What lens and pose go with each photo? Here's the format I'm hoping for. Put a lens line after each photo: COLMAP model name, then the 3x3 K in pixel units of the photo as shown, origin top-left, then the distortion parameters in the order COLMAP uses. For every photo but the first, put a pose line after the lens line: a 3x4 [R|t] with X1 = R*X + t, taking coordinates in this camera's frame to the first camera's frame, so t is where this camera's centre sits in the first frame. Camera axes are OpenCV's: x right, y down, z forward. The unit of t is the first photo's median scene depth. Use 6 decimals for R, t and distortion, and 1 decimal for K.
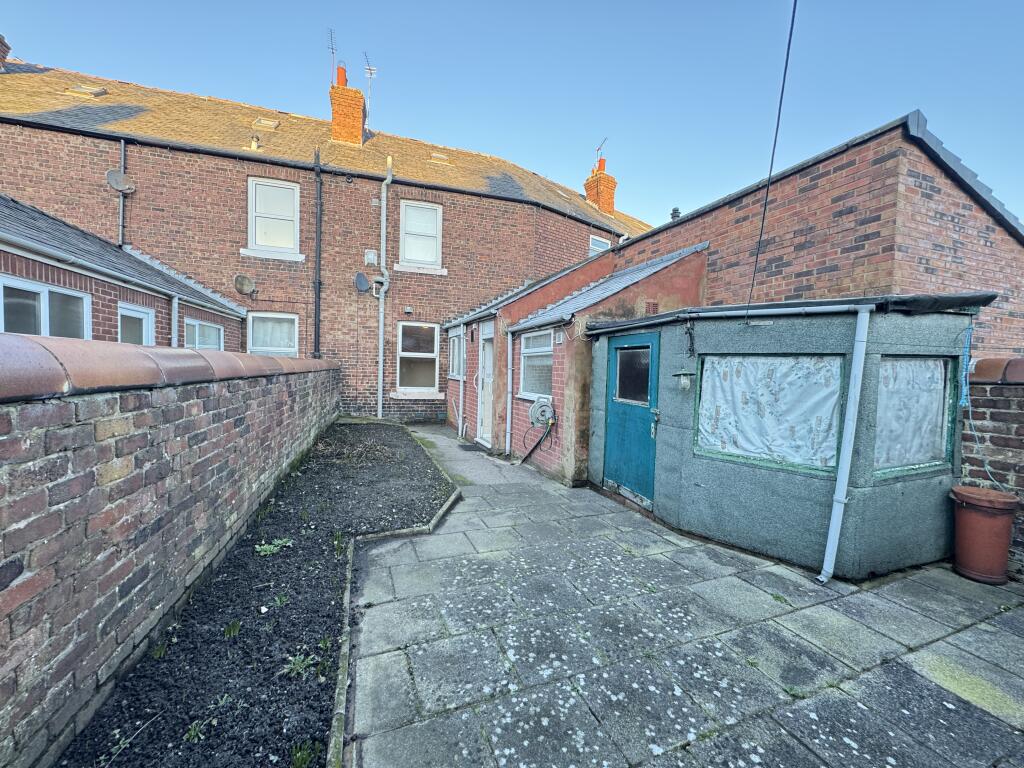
lens RADIAL K [[407.9, 0, 512.1], [0, 407.9, 382.5], [0, 0, 1]] dist [-0.001007, 0.000172]
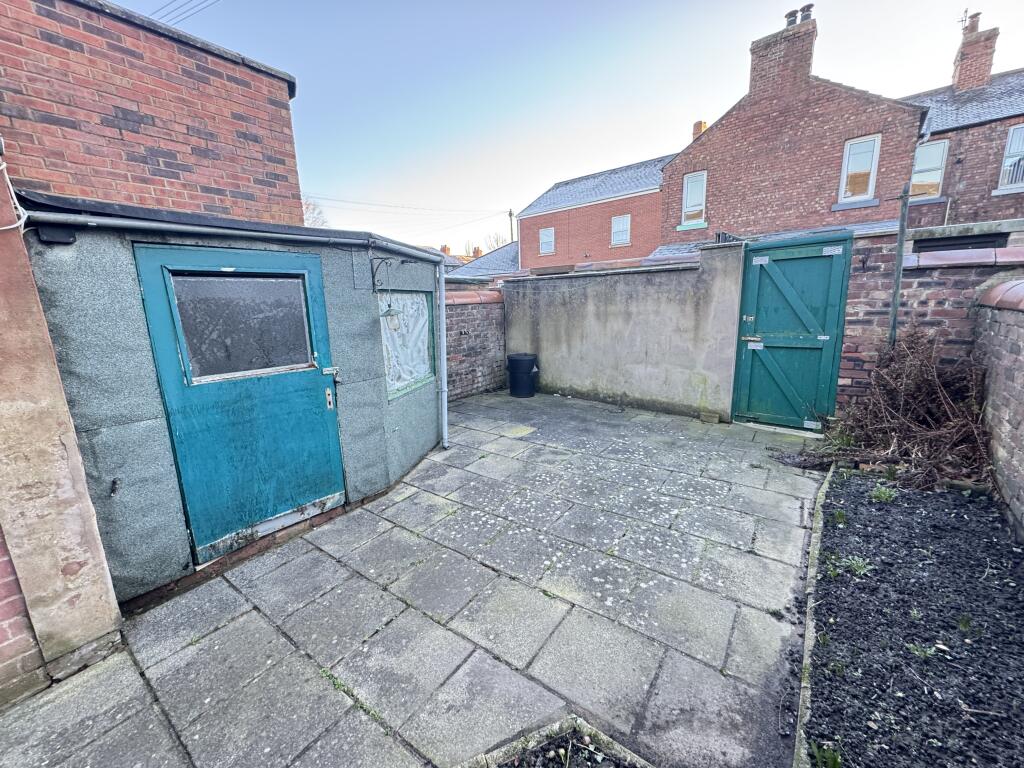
lens RADIAL K [[407.9, 0, 510.0], [0, 407.9, 382.6], [0, 0, 1]] dist [-0.001007, 0.000172]
pose [[-0.532685, -0.176848, 0.827630, -0.565675], [0.049344, 0.969770, 0.238979, -0.088424], [-0.844874, 0.168139, -0.507856, 1.535687]]
